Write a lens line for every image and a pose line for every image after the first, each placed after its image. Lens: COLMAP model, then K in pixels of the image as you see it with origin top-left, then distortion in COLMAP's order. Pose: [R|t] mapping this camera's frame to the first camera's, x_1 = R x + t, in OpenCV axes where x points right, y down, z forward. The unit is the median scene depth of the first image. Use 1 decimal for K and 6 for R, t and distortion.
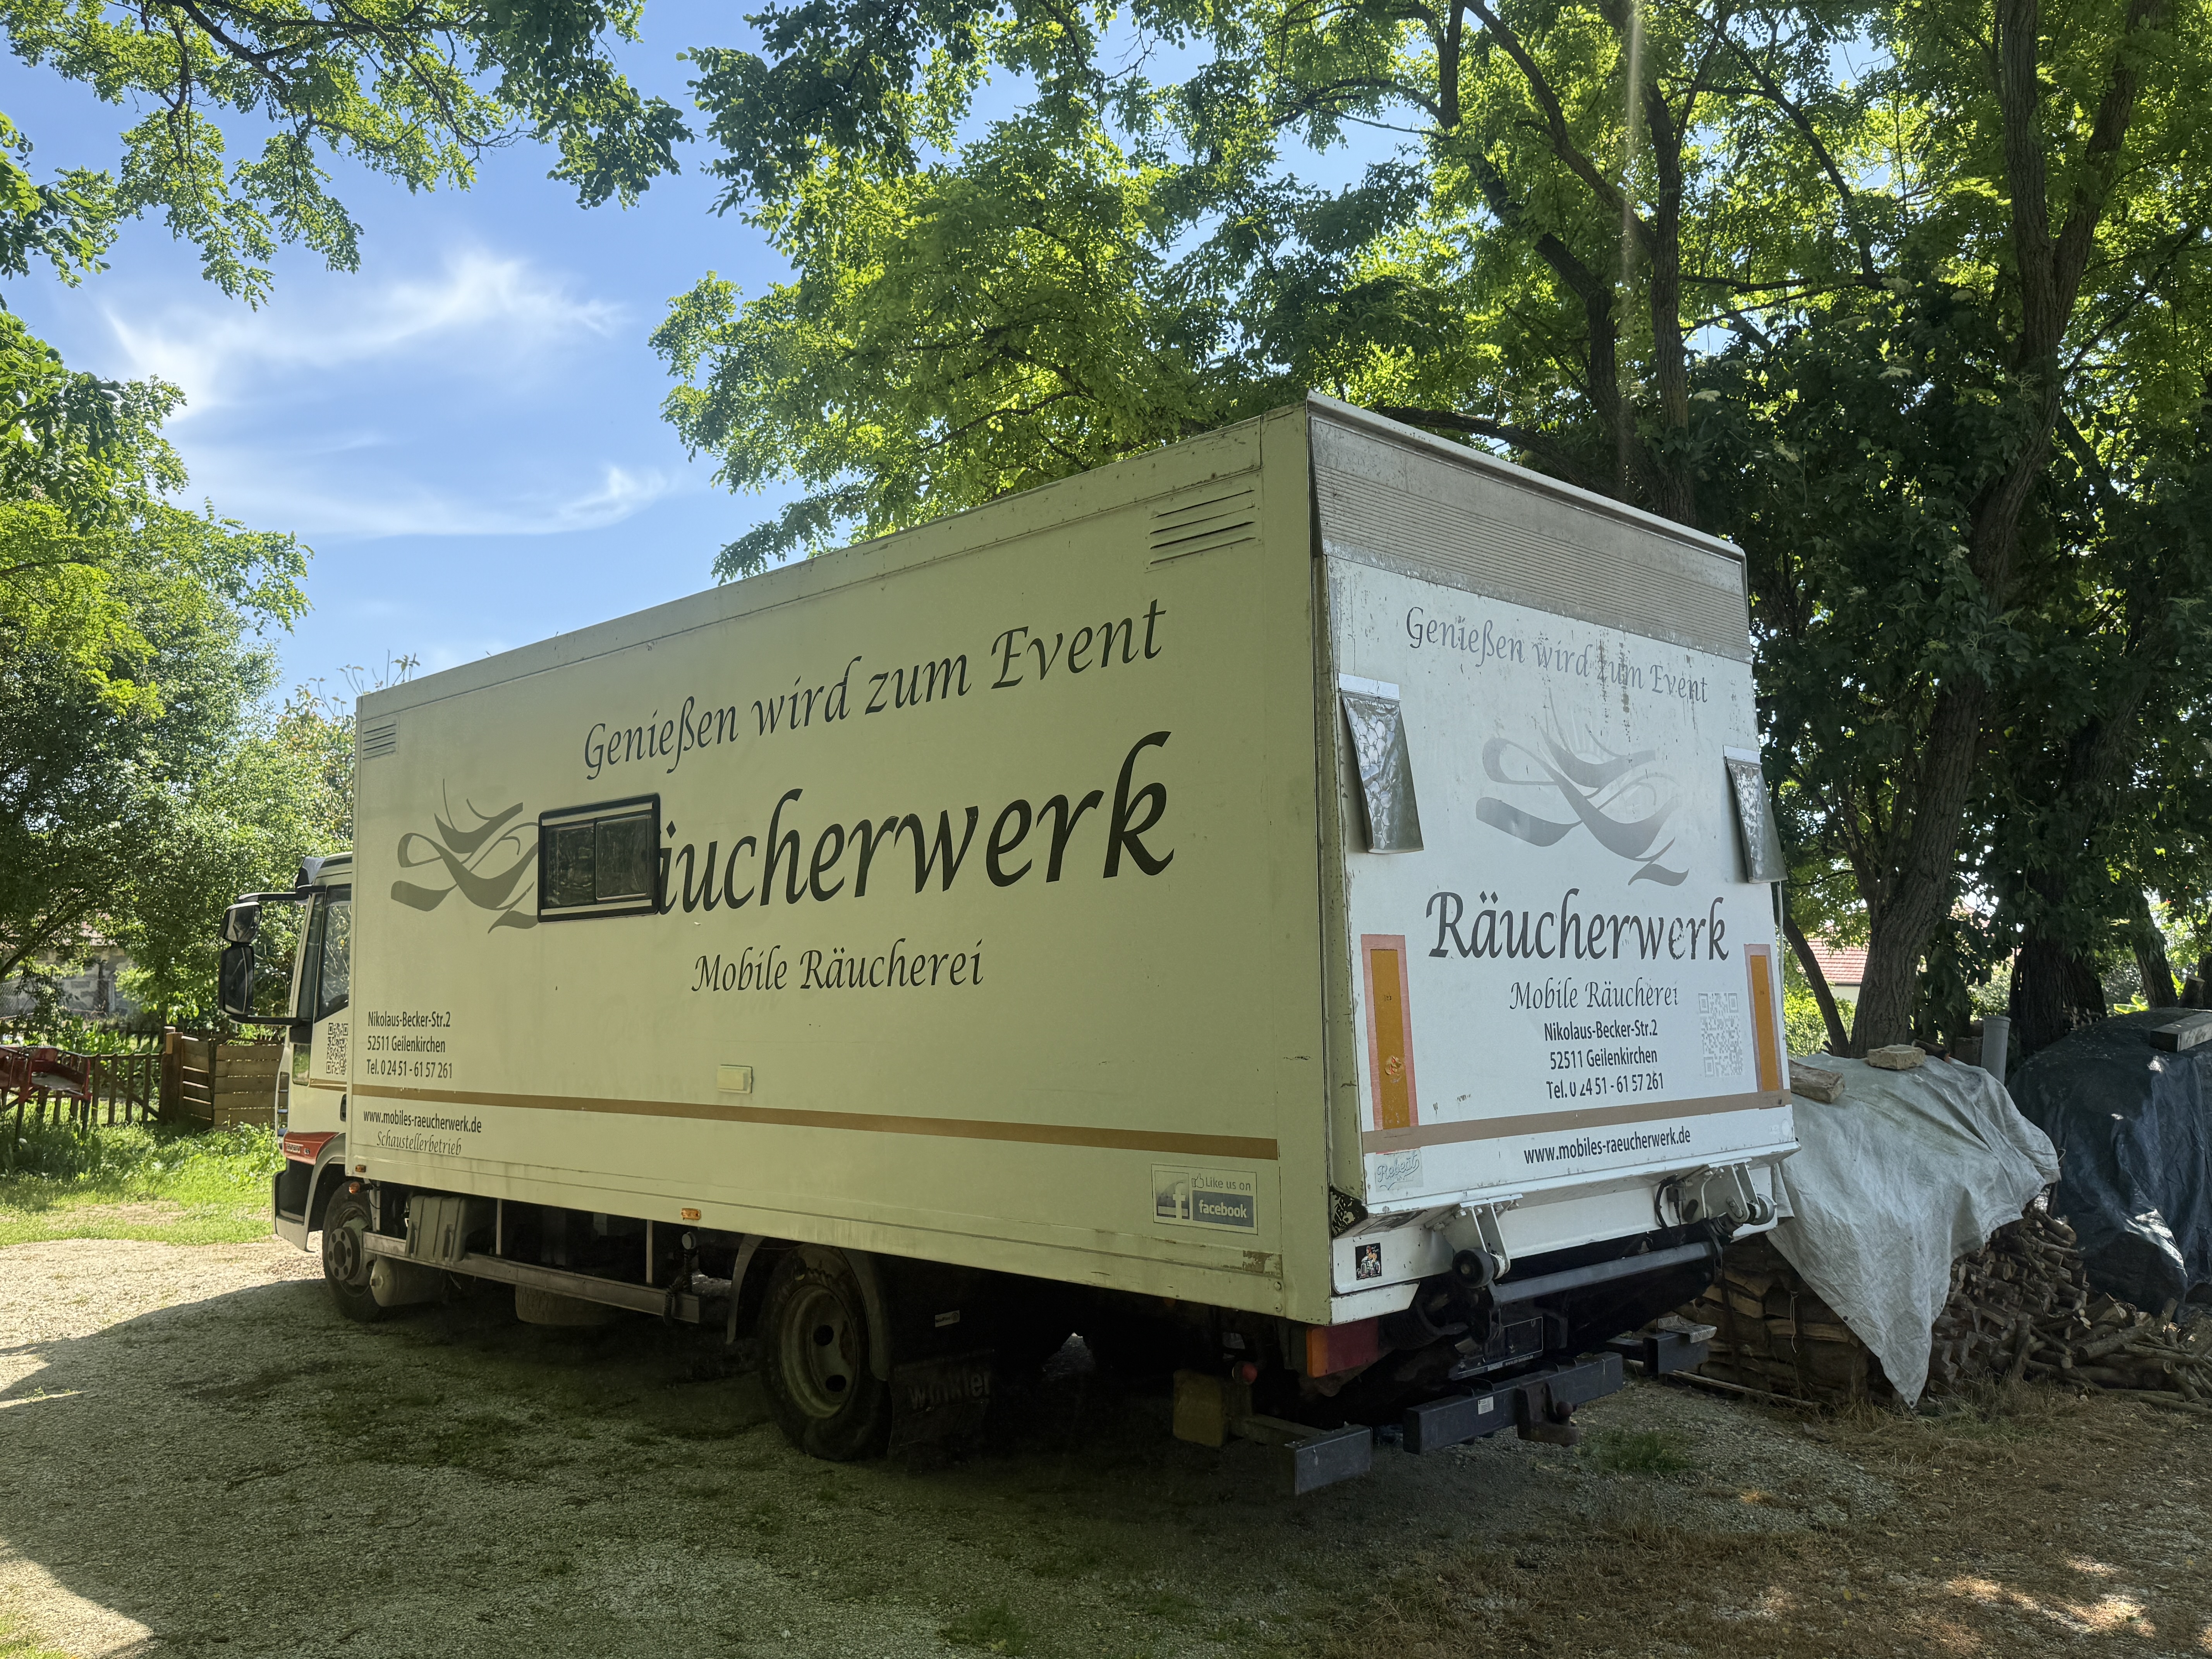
lens RADIAL K [[1754.4, 0, 1106.0], [0, 1754.4, 829.5], [0, 0, 1]] dist [0.153899, -0.191660]
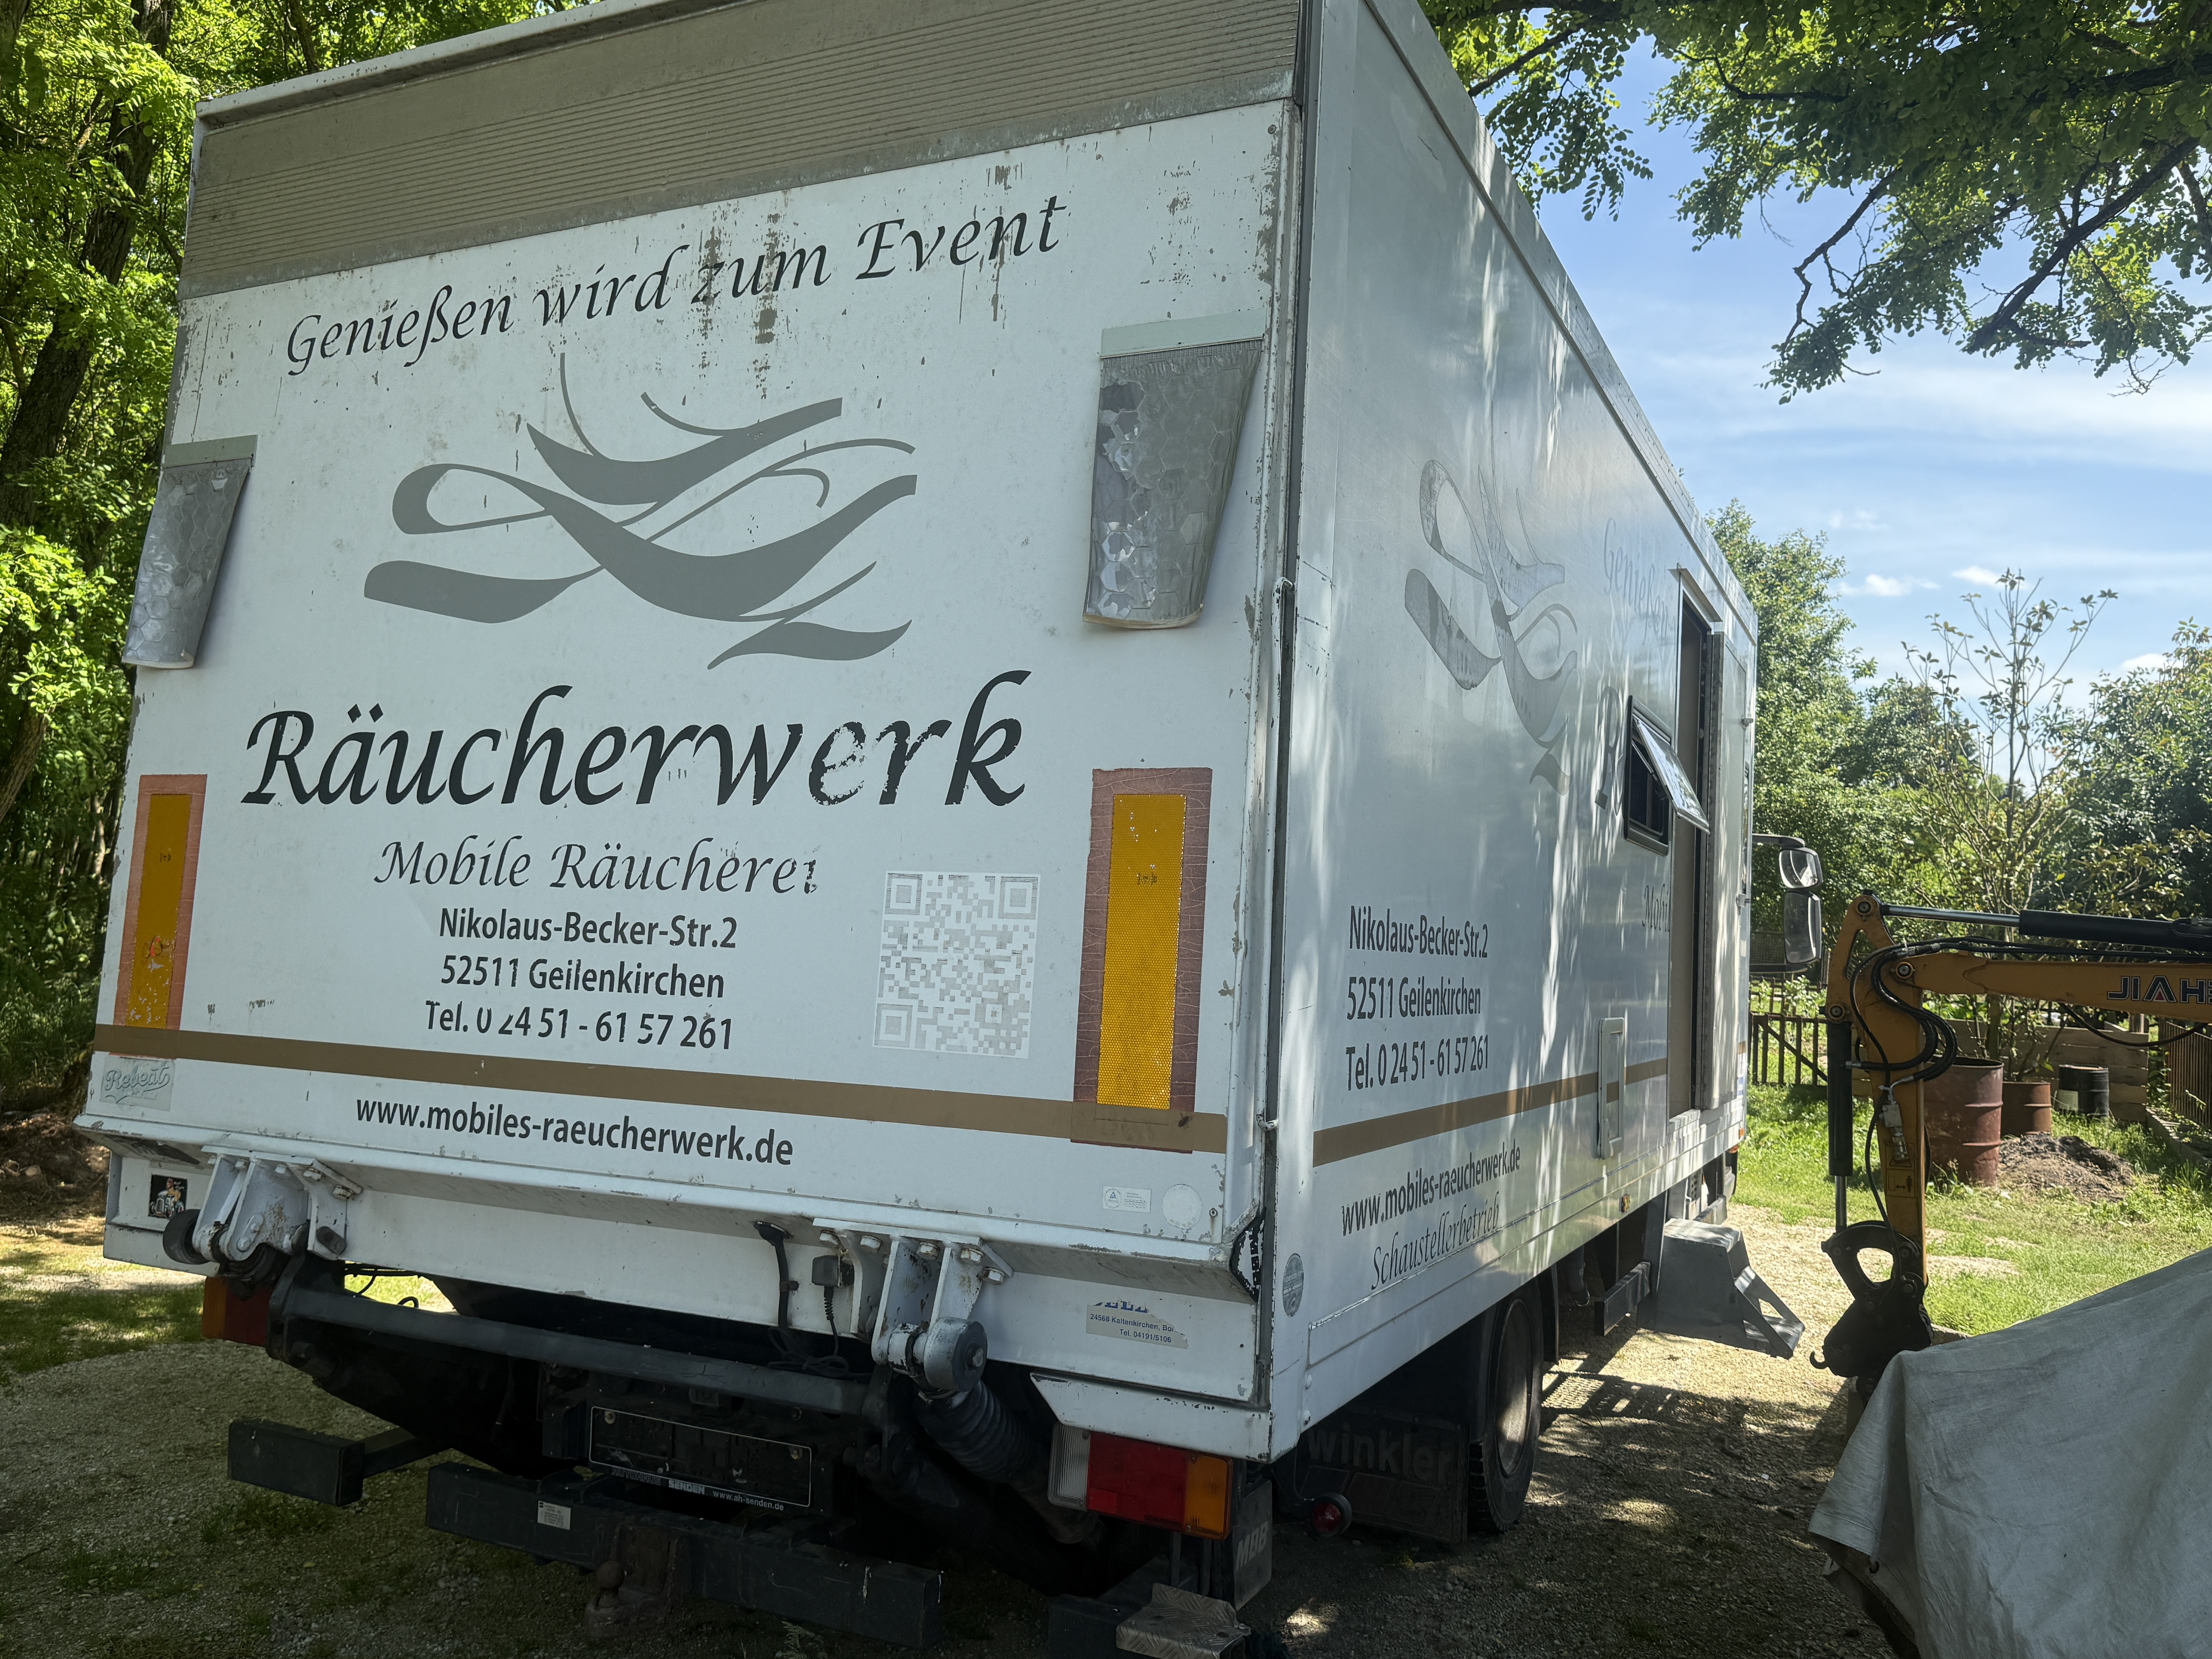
lens RADIAL K [[1697.2, 0, 1107.9], [0, 1697.2, 867.4], [0, 0, 1]] dist [0.149667, -0.299378]
pose [[0.339181, -0.030110, -0.940239, 0.862262], [0.032301, 0.999271, -0.020348, 0.111237], [0.940167, -0.023469, 0.339906, 0.981653]]
